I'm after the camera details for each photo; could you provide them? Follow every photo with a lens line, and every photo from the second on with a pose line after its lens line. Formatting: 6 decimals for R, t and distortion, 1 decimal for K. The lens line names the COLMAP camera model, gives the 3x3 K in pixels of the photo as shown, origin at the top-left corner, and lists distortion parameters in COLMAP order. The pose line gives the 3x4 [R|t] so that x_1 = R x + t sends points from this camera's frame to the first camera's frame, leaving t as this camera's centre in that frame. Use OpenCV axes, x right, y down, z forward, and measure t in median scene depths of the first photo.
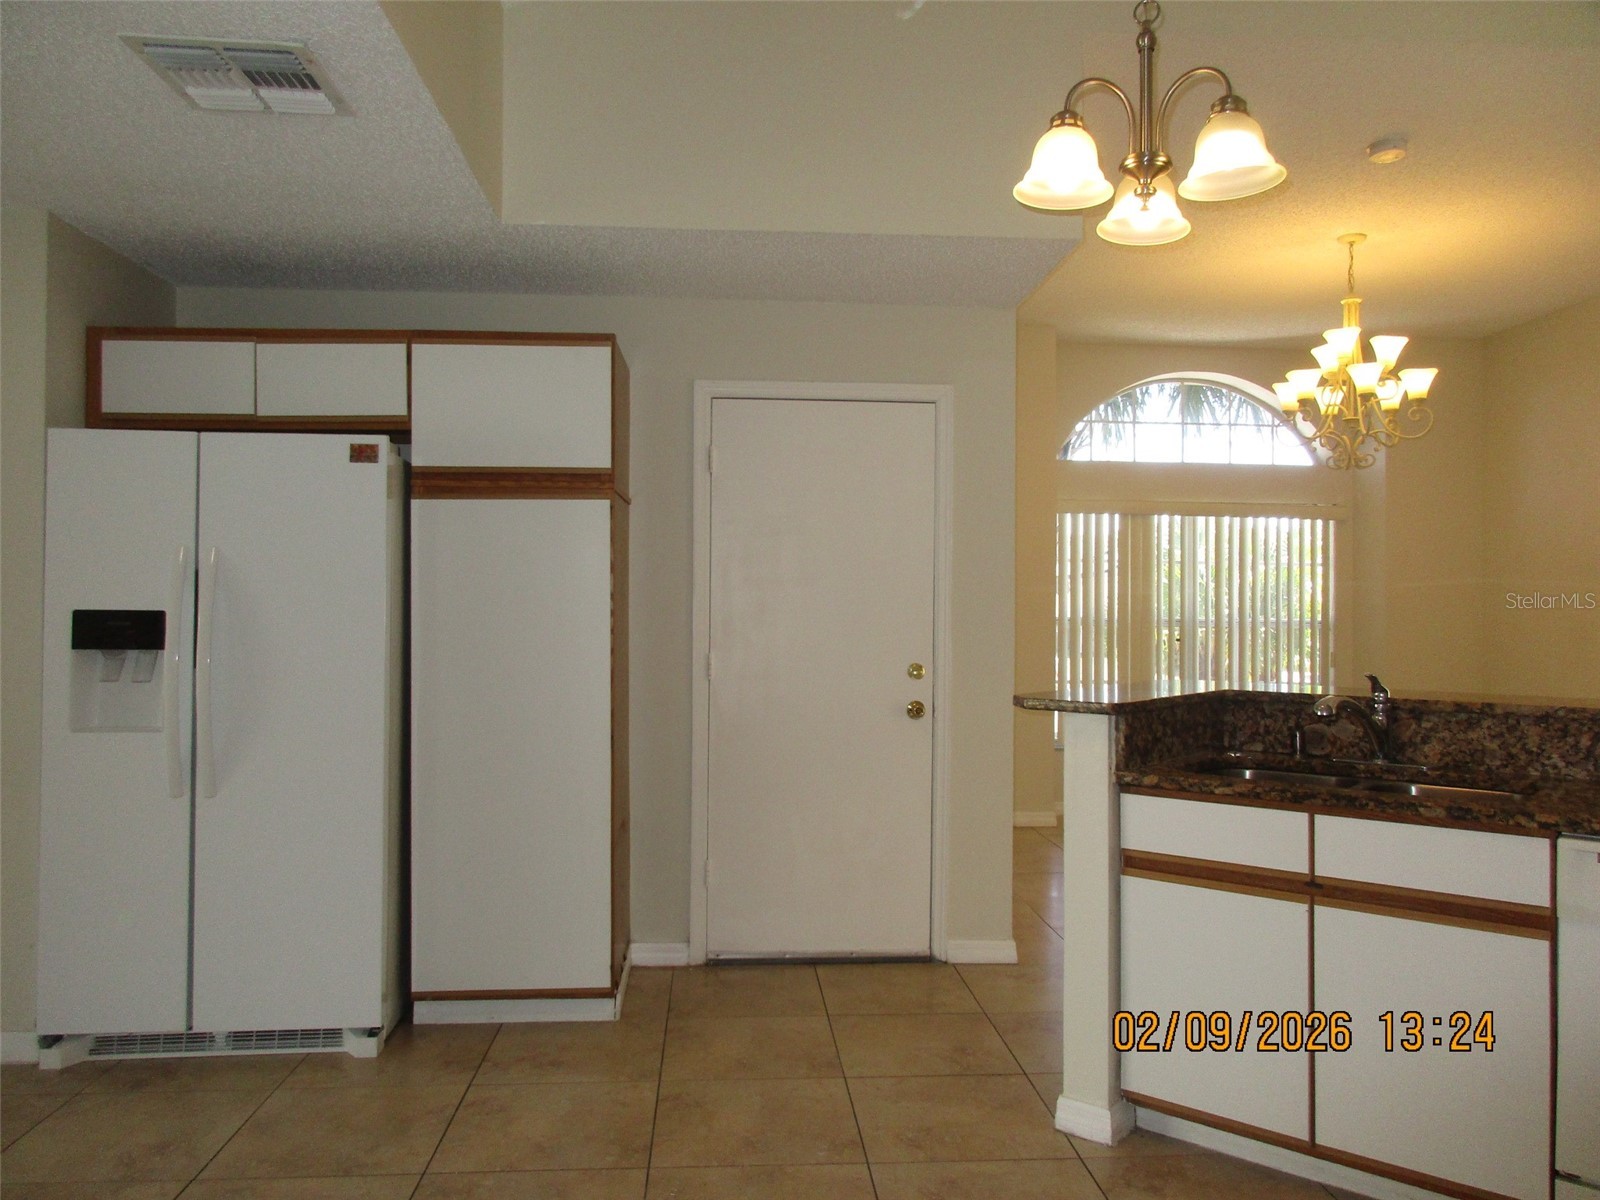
lens RADIAL K [[1195.0, 0, 811.9], [0, 1195.0, 595.9], [0, 0, 1]] dist [0.003203, -0.010897]
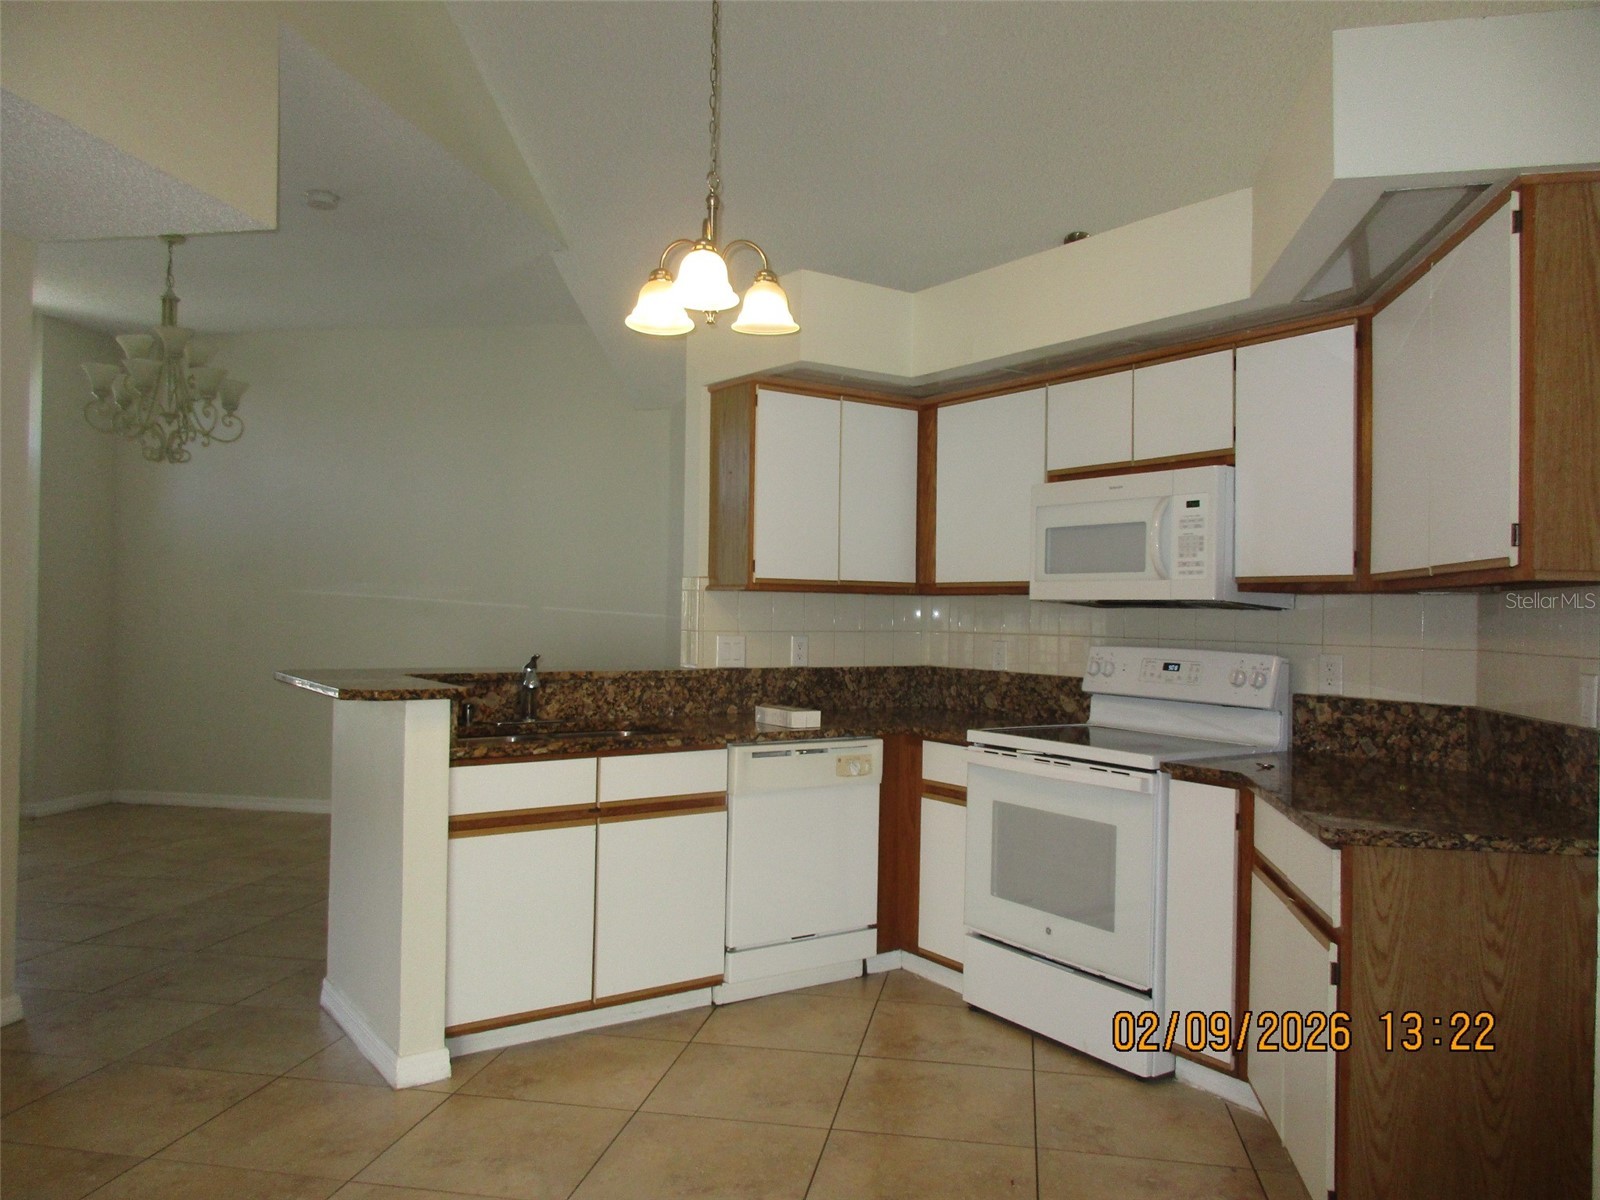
lens RADIAL K [[1172.7, 0, 800.0], [0, 1172.7, 600.0], [0, 0, 1]] dist [-0.002313, -0.005191]
pose [[0.254981, 0.008338, 0.966910, -0.722070], [-0.027517, 0.999620, -0.001363, -0.001331], [-0.966554, -0.026259, 0.255114, 0.393338]]
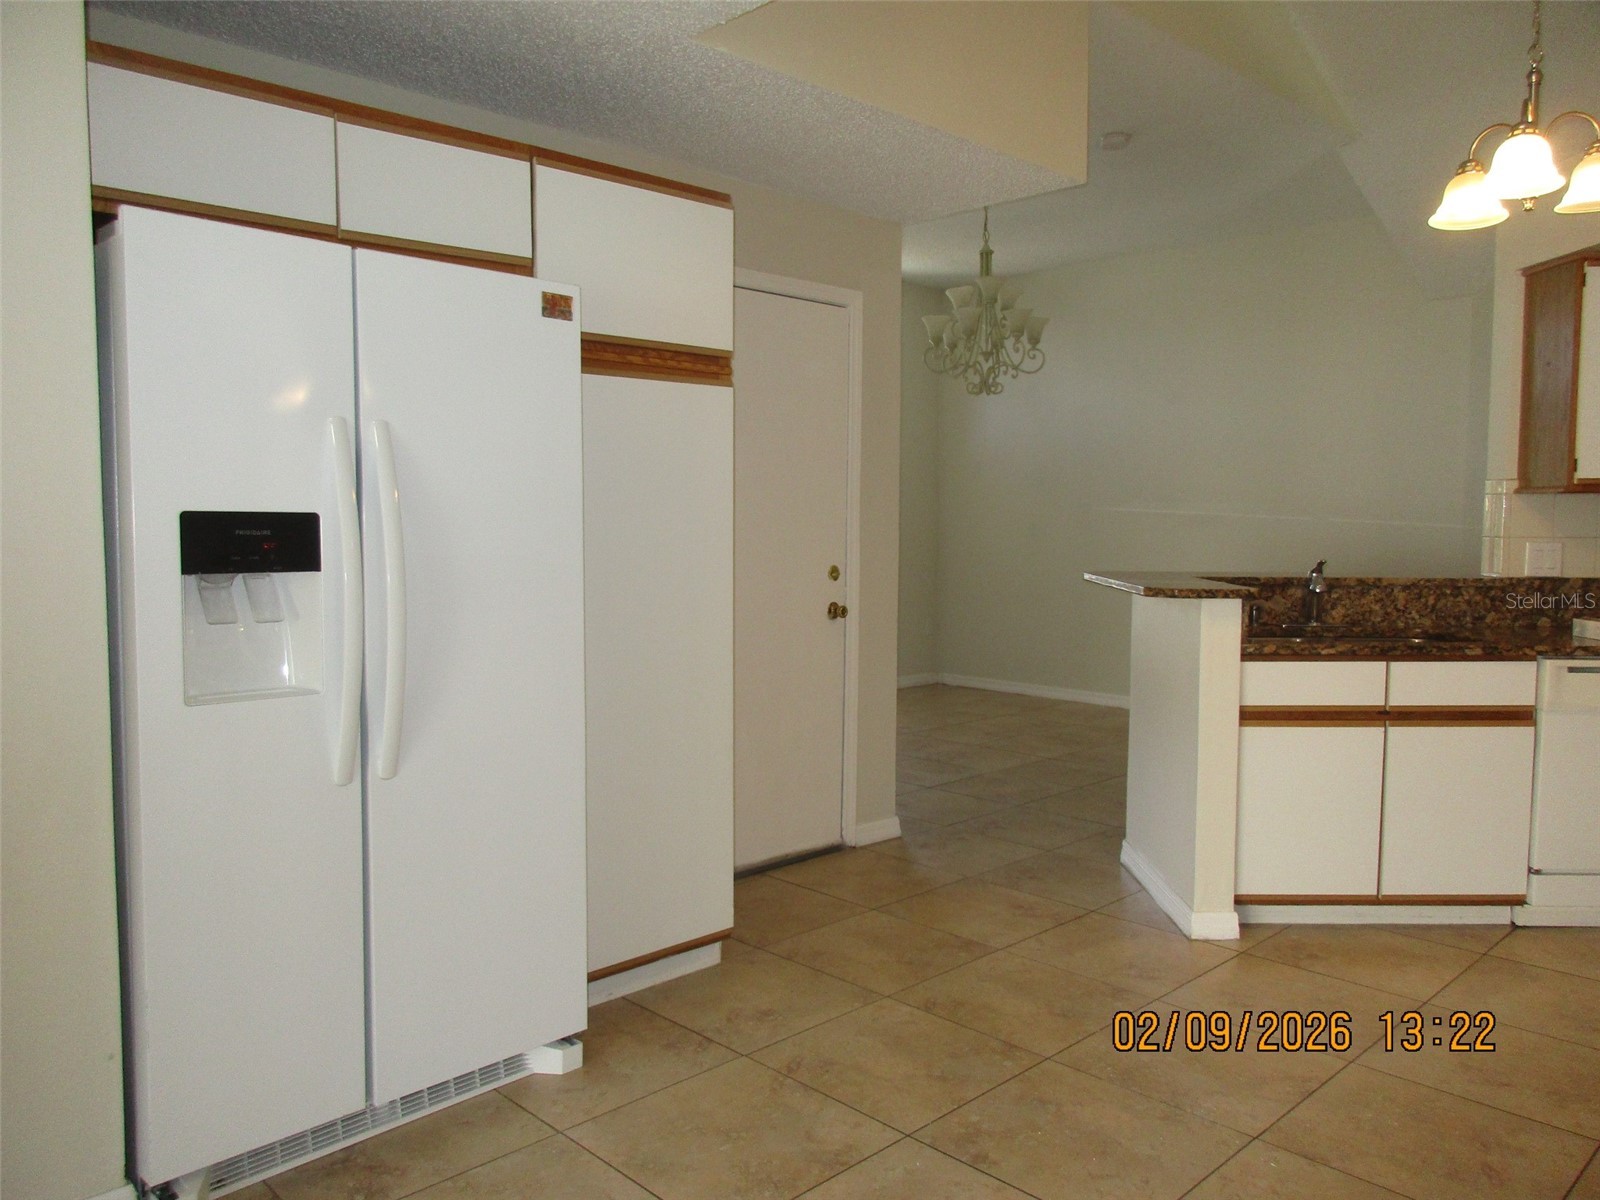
lens RADIAL K [[1190.1, 0, 819.2], [0, 1190.1, 599.7], [0, 0, 1]] dist [-0.002744, -0.000844]
pose [[0.759635, -0.048355, 0.648550, -0.854899], [-0.008049, 0.996457, 0.083722, 0.001766], [-0.650300, -0.068819, 0.756554, 0.351565]]
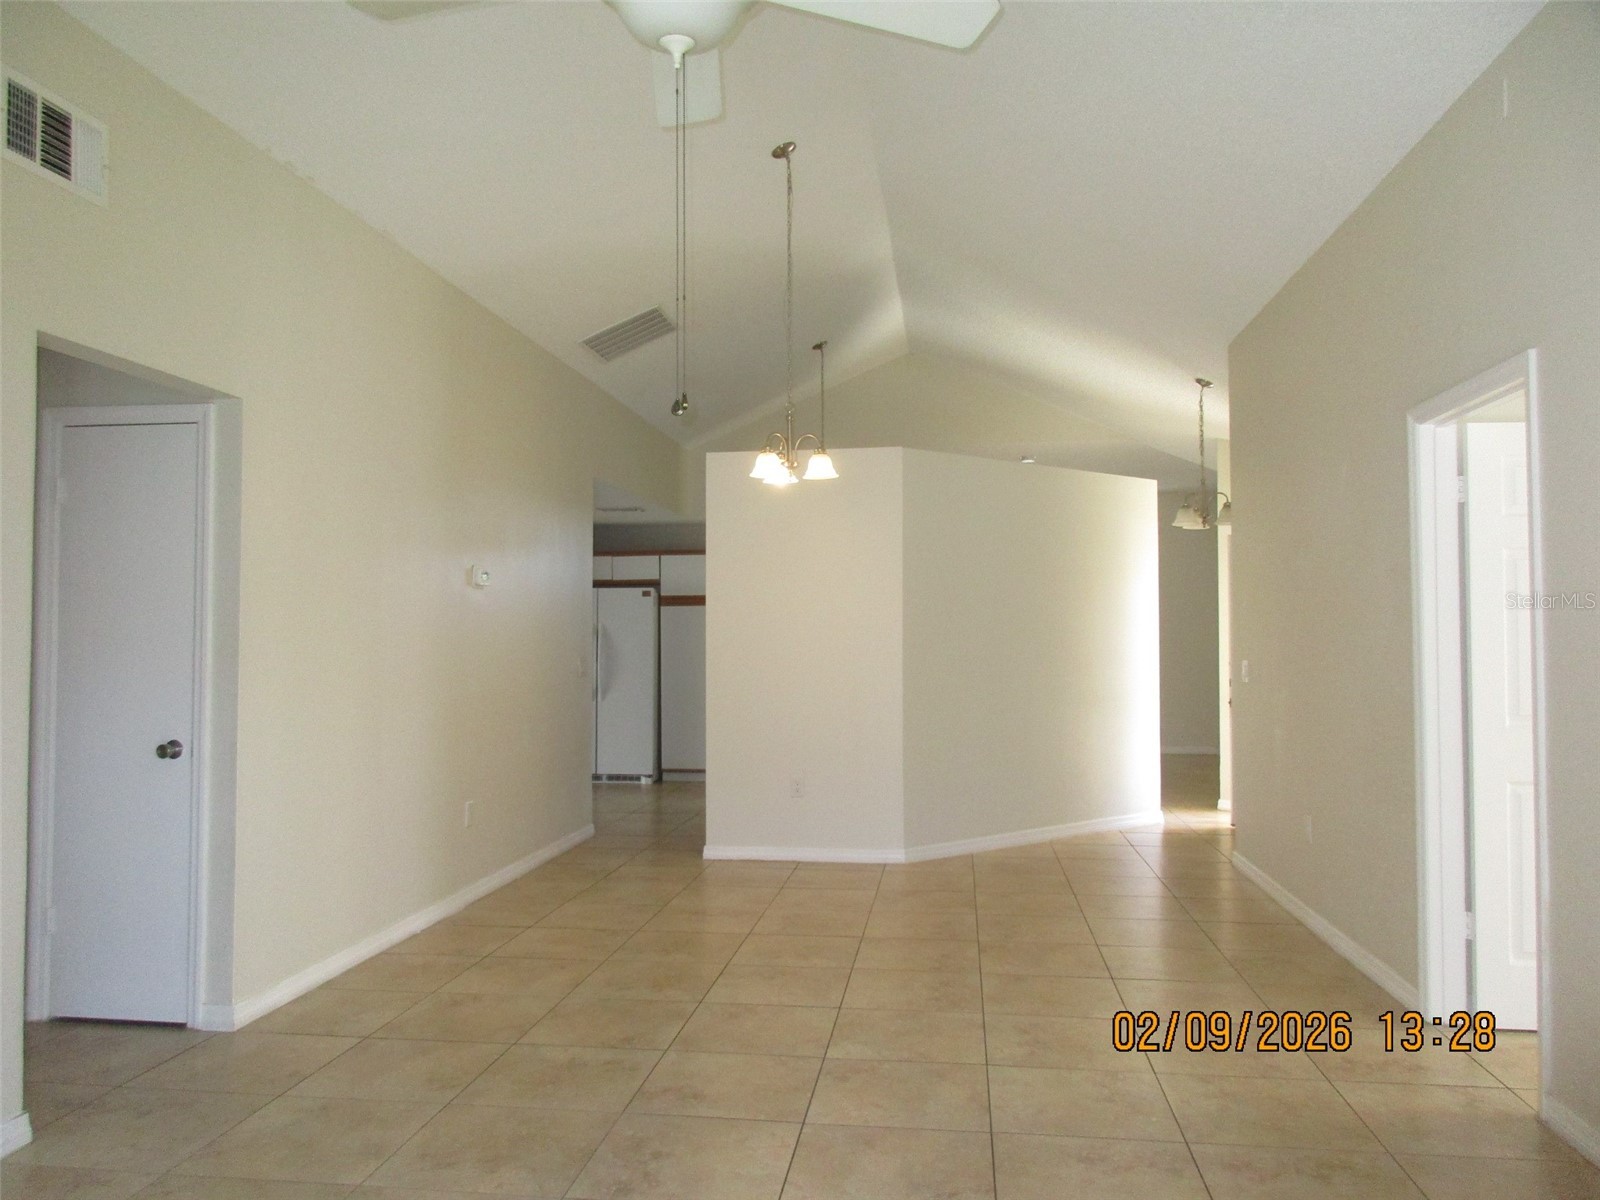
lens RADIAL K [[1172.7, 0, 800.0], [0, 1172.7, 600.0], [0, 0, 1]] dist [-0.002313, -0.005191]
pose [[0.978084, -0.014319, -0.207717, 0.769342], [0.008742, 0.999577, -0.027742, -0.013462], [0.208026, 0.025318, 0.977796, -2.248668]]
